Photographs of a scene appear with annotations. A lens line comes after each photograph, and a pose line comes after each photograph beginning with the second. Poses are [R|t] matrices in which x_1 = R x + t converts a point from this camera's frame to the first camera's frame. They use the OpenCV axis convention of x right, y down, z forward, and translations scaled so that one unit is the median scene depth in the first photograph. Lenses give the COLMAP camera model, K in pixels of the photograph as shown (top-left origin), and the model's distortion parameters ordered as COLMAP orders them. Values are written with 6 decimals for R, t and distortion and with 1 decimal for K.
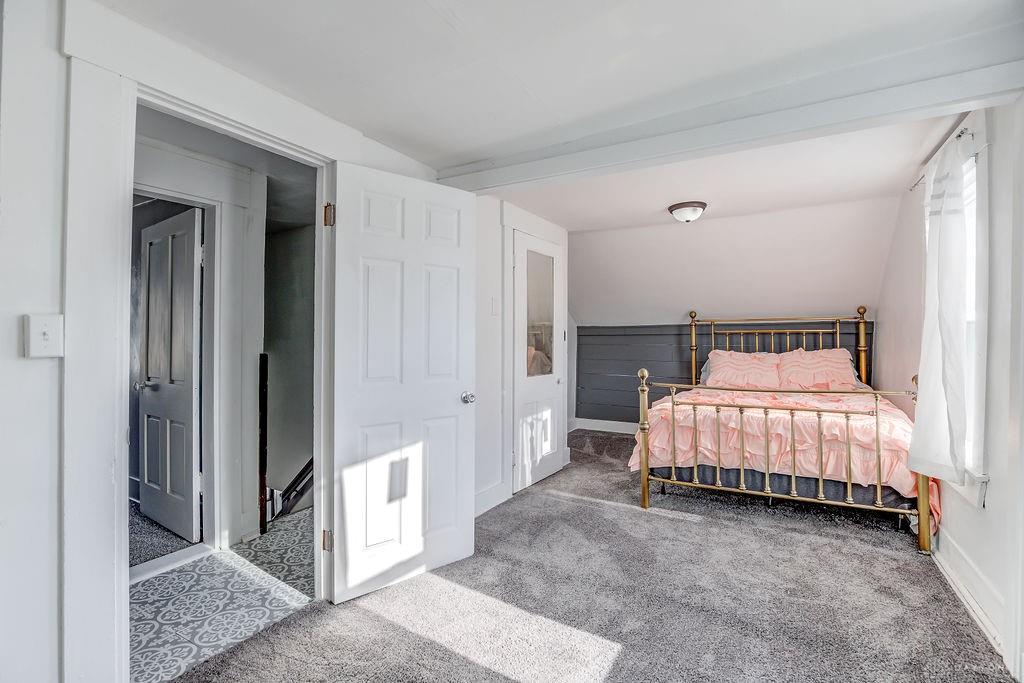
lens RADIAL K [[469.7, 0, 518.5], [0, 469.7, 341.0], [0, 0, 1]] dist [-0.031135, 0.001885]
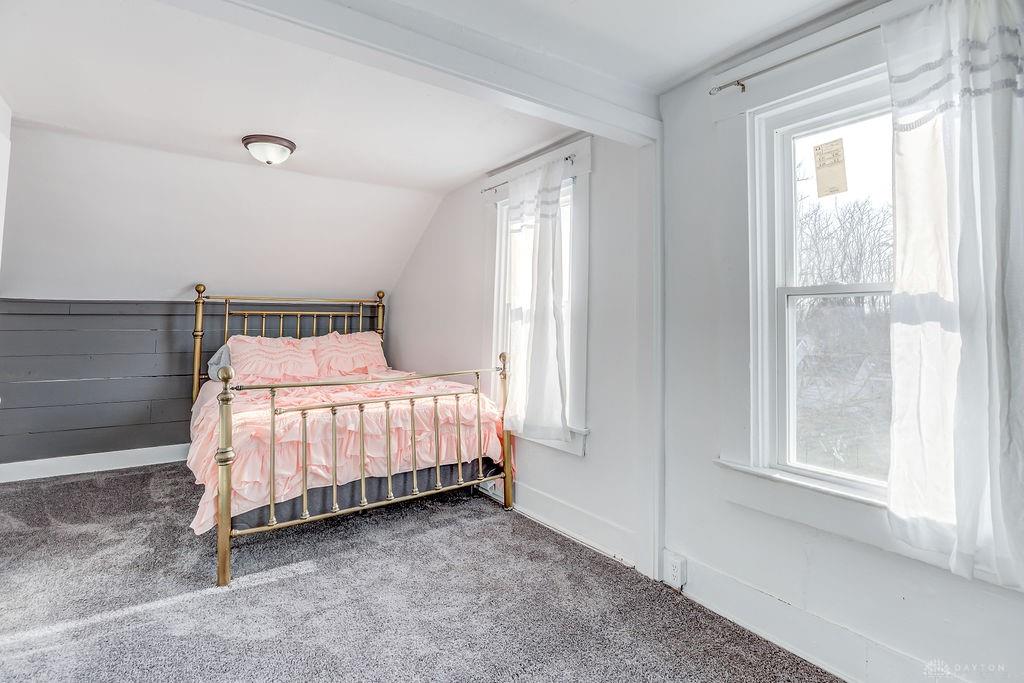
lens RADIAL K [[488.1, 0, 511.5], [0, 488.1, 293.4], [0, 0, 1]] dist [-0.033669, 0.006697]
pose [[0.420522, 0.056117, 0.905545, -0.180568], [0.004854, 0.997932, -0.064096, 0.004261], [-0.907270, 0.031349, 0.419380, 0.364352]]
